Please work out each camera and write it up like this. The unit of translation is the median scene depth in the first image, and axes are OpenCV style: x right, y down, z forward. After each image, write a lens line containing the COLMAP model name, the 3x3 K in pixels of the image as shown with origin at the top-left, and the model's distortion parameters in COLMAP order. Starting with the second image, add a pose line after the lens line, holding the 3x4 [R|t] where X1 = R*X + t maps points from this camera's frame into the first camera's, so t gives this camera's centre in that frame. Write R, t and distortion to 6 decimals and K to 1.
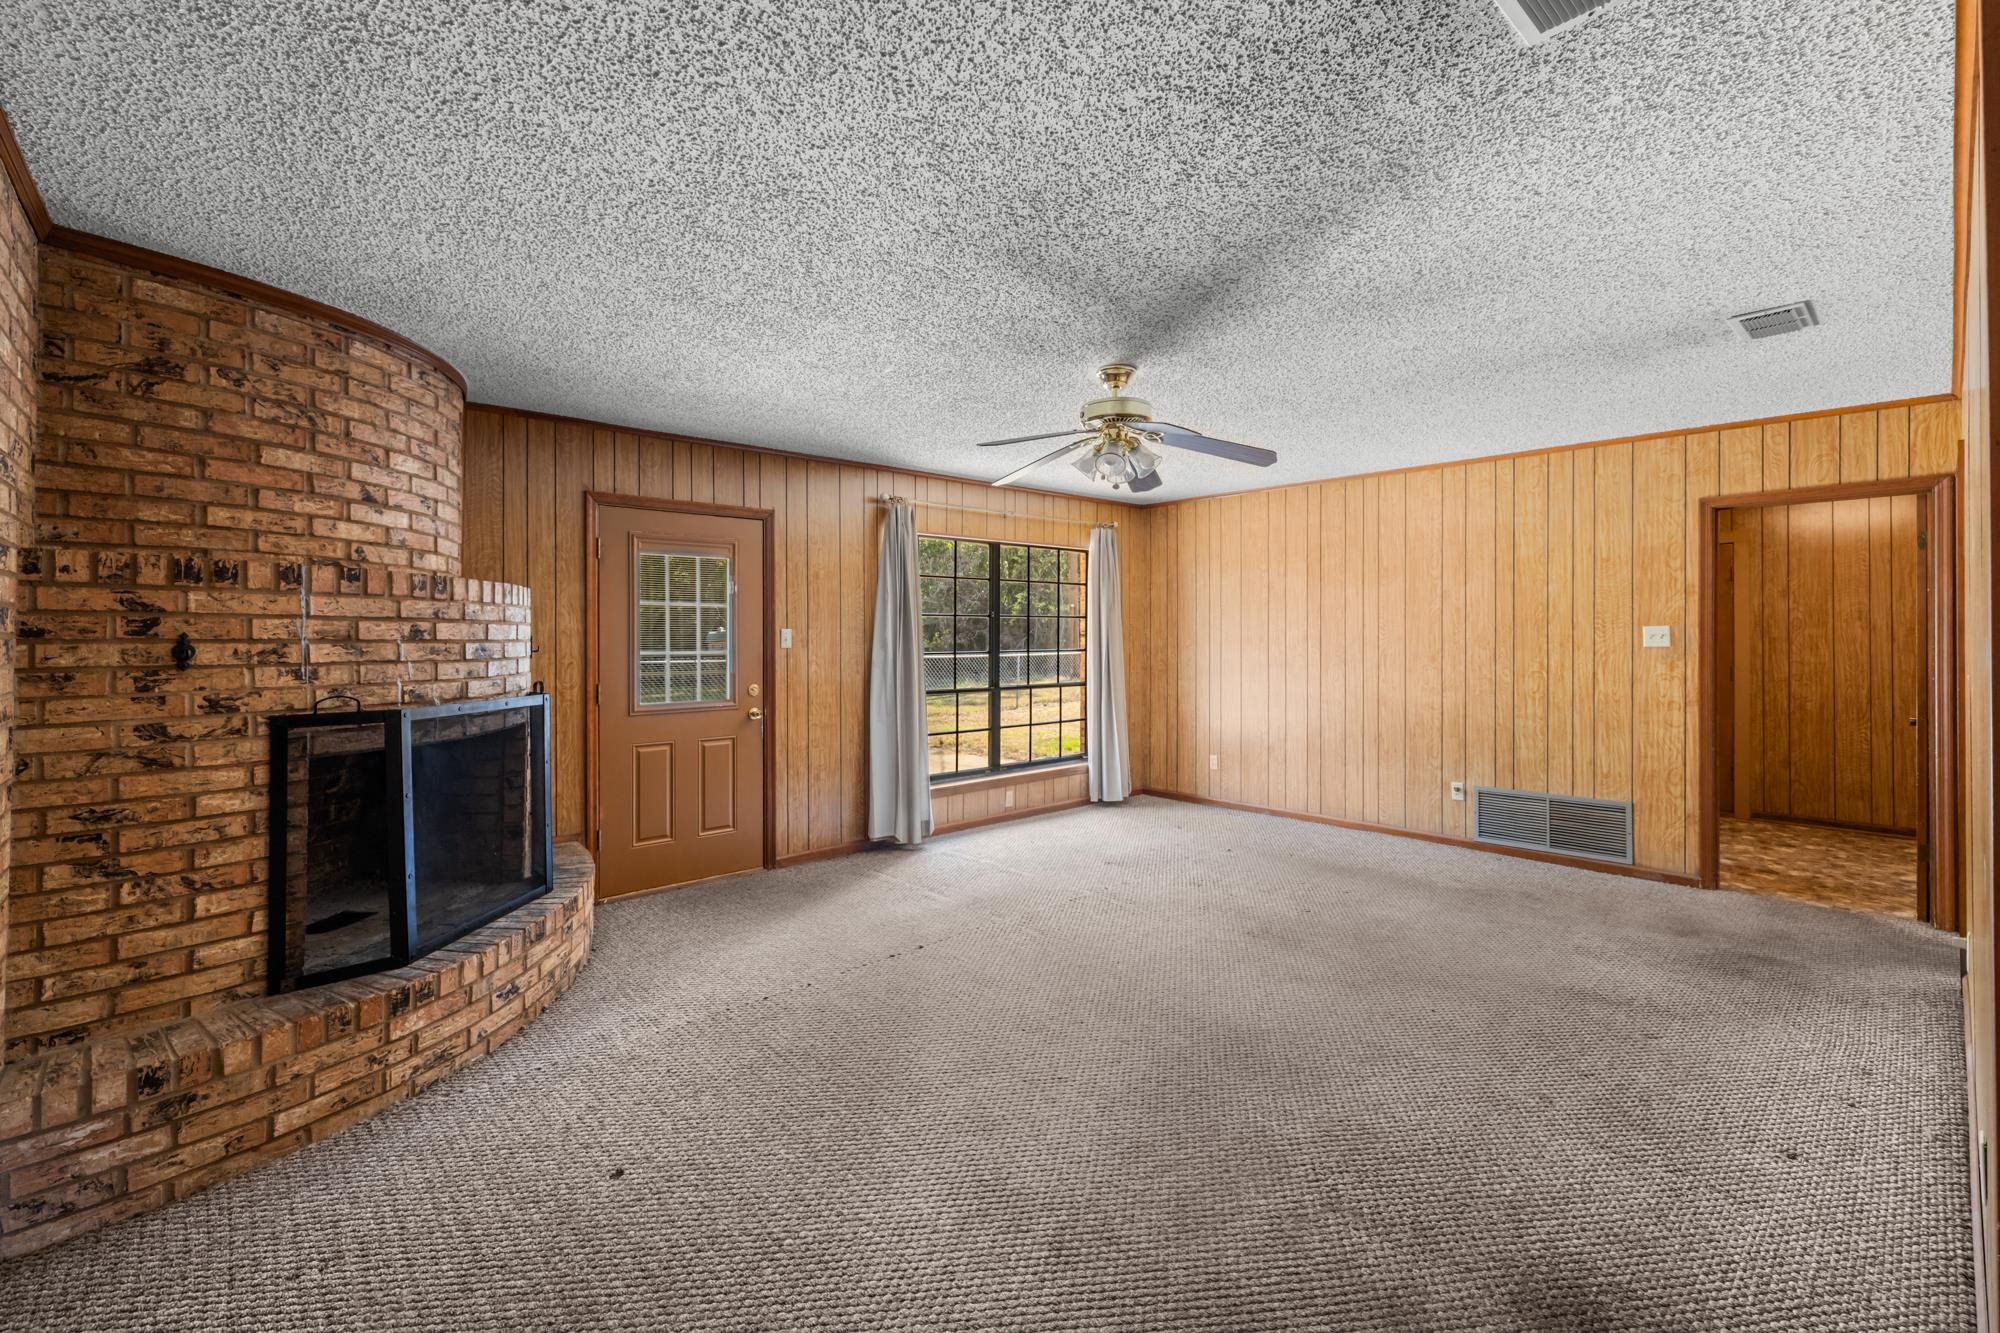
lens RADIAL K [[849.0, 0, 965.4], [0, 849.0, 662.2], [0, 0, 1]] dist [0.001500, 0.000500]
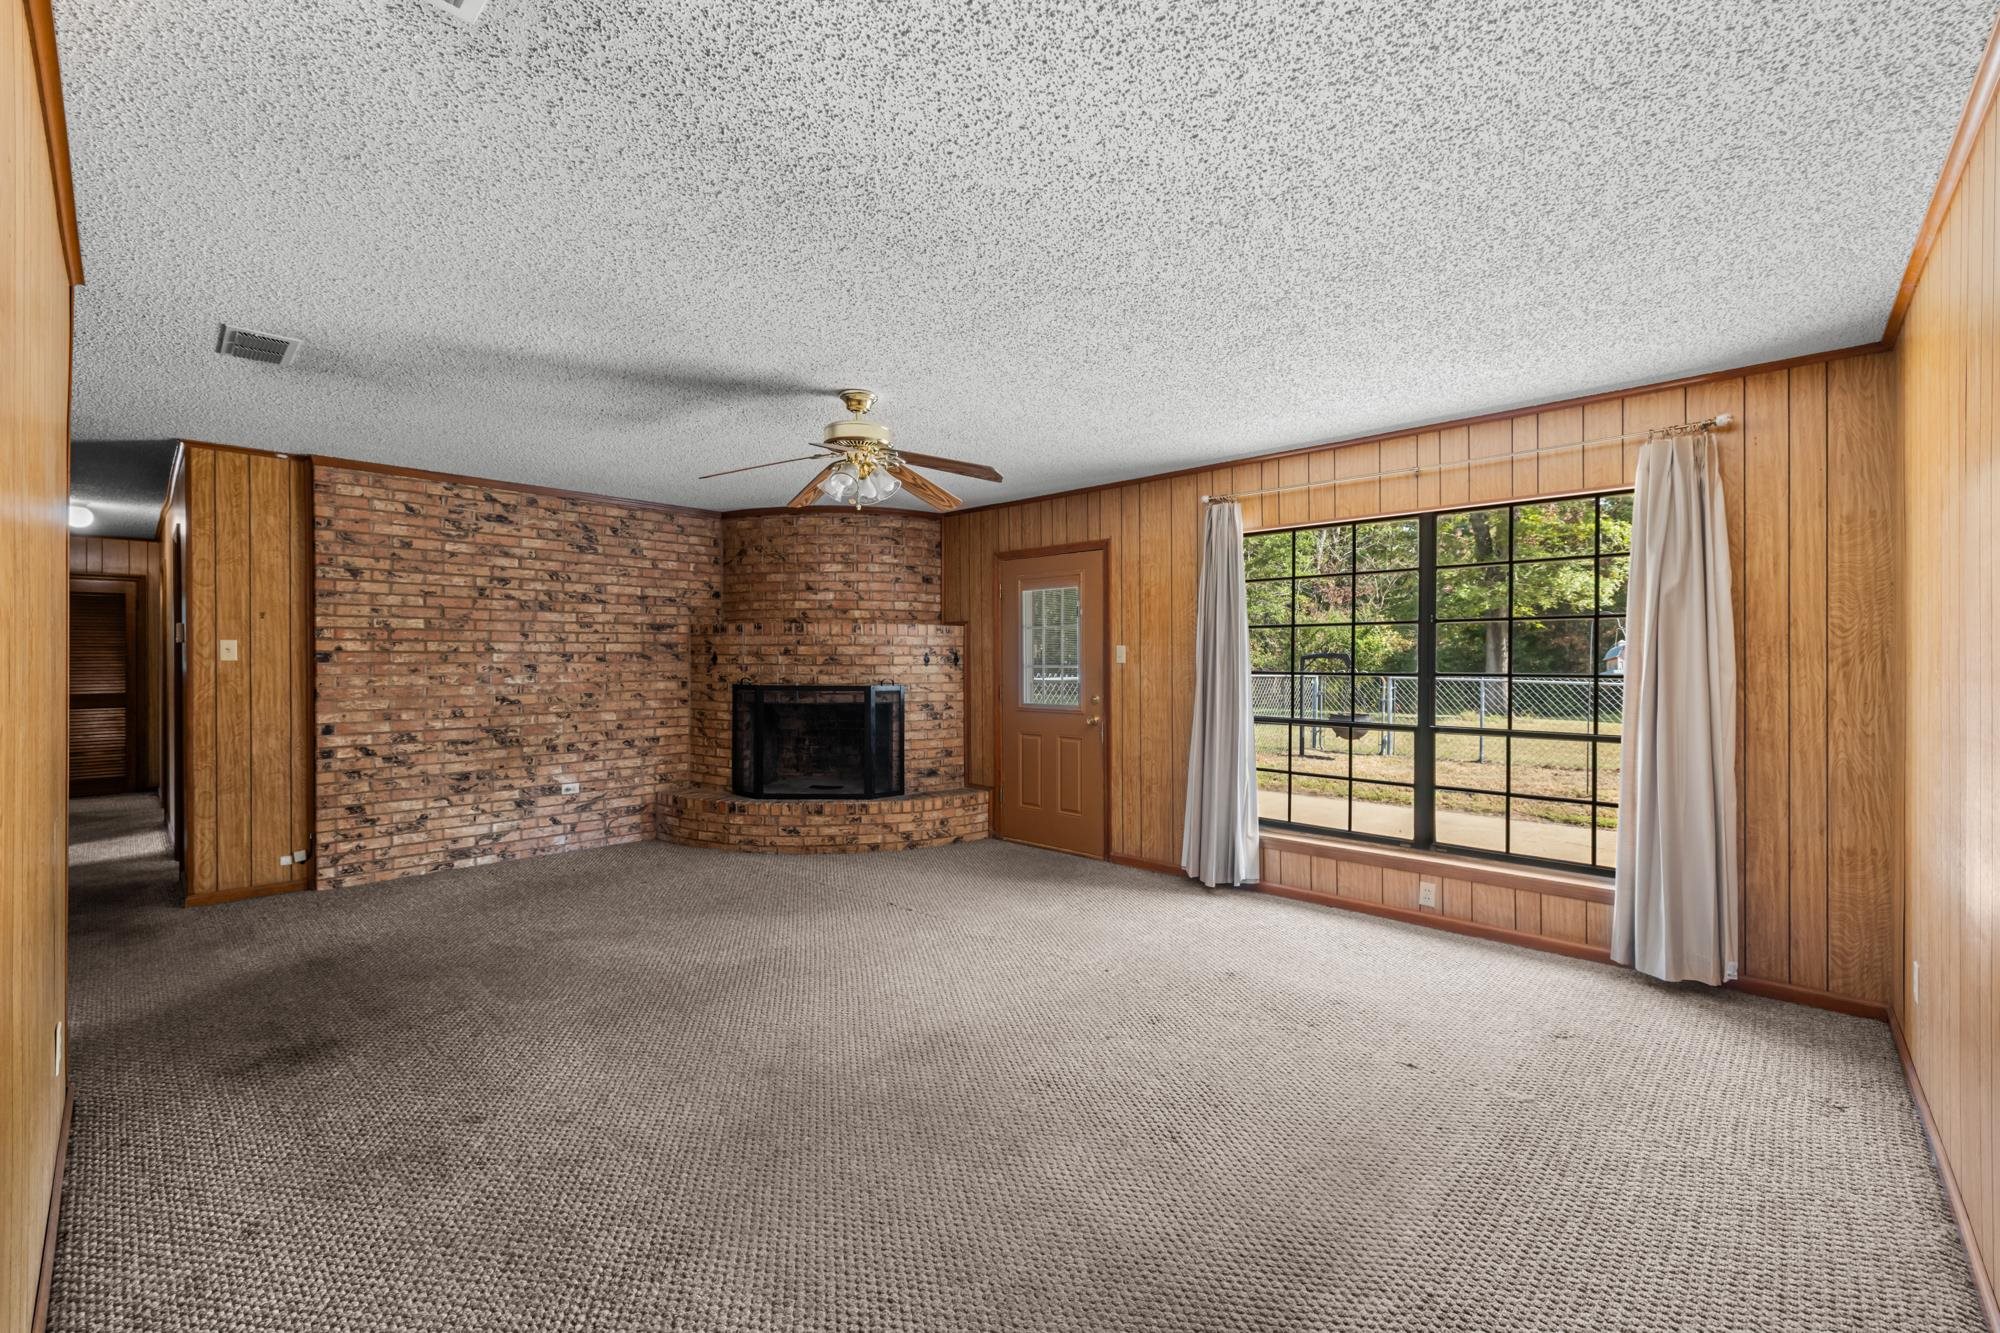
lens RADIAL K [[825.7, 0, 994.2], [0, 825.7, 679.4], [0, 0, 1]] dist [0.000972, 0.000076]
pose [[0.099011, 0.029877, -0.994638, 0.825389], [-0.029777, 0.999191, 0.027049, -0.019639], [0.994641, 0.026939, 0.099820, 0.734957]]
